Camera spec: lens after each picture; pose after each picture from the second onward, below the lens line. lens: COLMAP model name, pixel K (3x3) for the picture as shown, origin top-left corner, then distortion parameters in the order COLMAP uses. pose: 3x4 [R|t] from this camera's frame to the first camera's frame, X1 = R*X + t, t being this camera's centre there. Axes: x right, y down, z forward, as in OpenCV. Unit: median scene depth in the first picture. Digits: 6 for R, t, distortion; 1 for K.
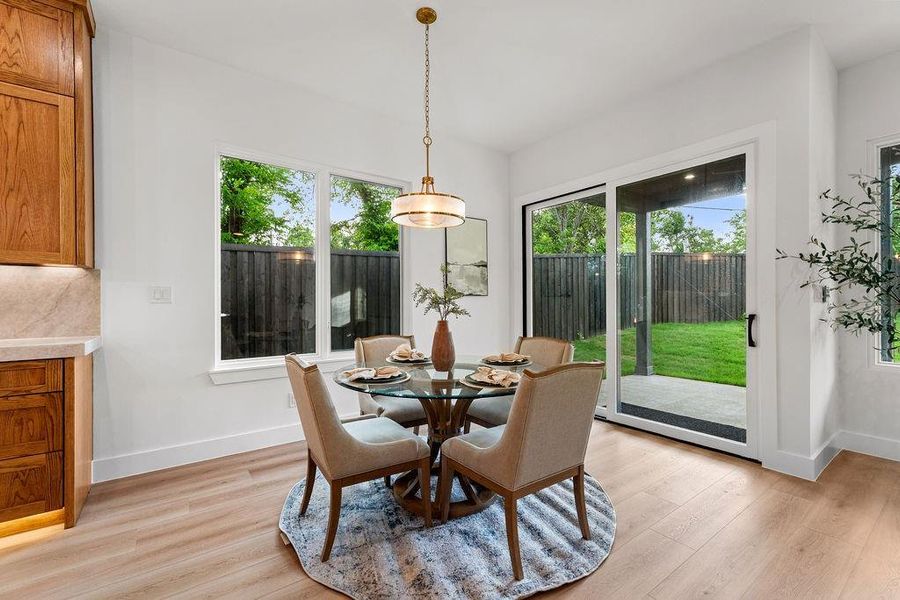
lens RADIAL K [[386.1, 0, 451.1], [0, 386.1, 308.4], [0, 0, 1]] dist [0.008113, -0.000529]
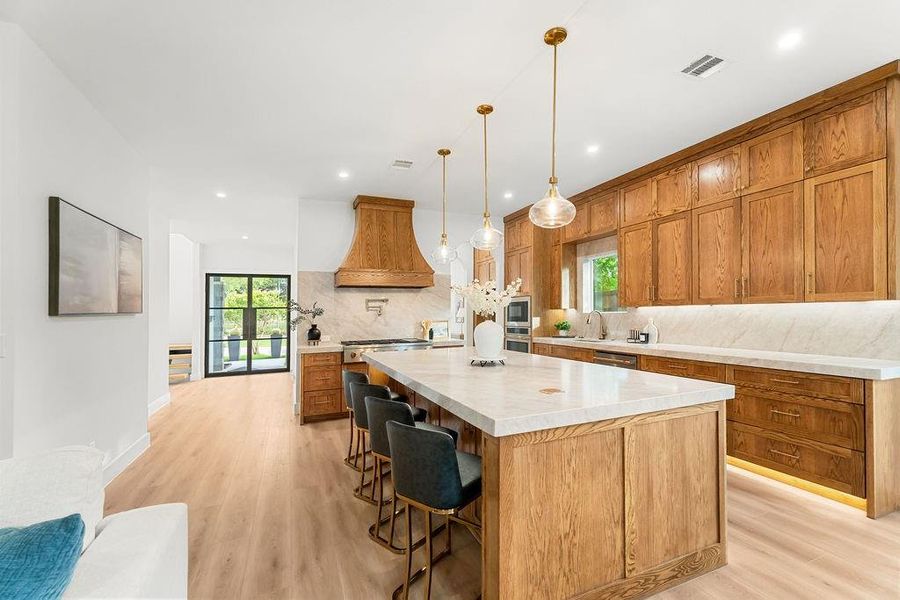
lens RADIAL K [[386.1, 0, 451.3], [0, 386.1, 305.7], [0, 0, 1]] dist [0.008113, -0.000529]
pose [[-0.228720, -0.004710, -0.973481, 0.521989], [-0.001266, 0.999989, -0.004541, -0.099167], [0.973491, 0.000193, -0.228724, -0.005461]]
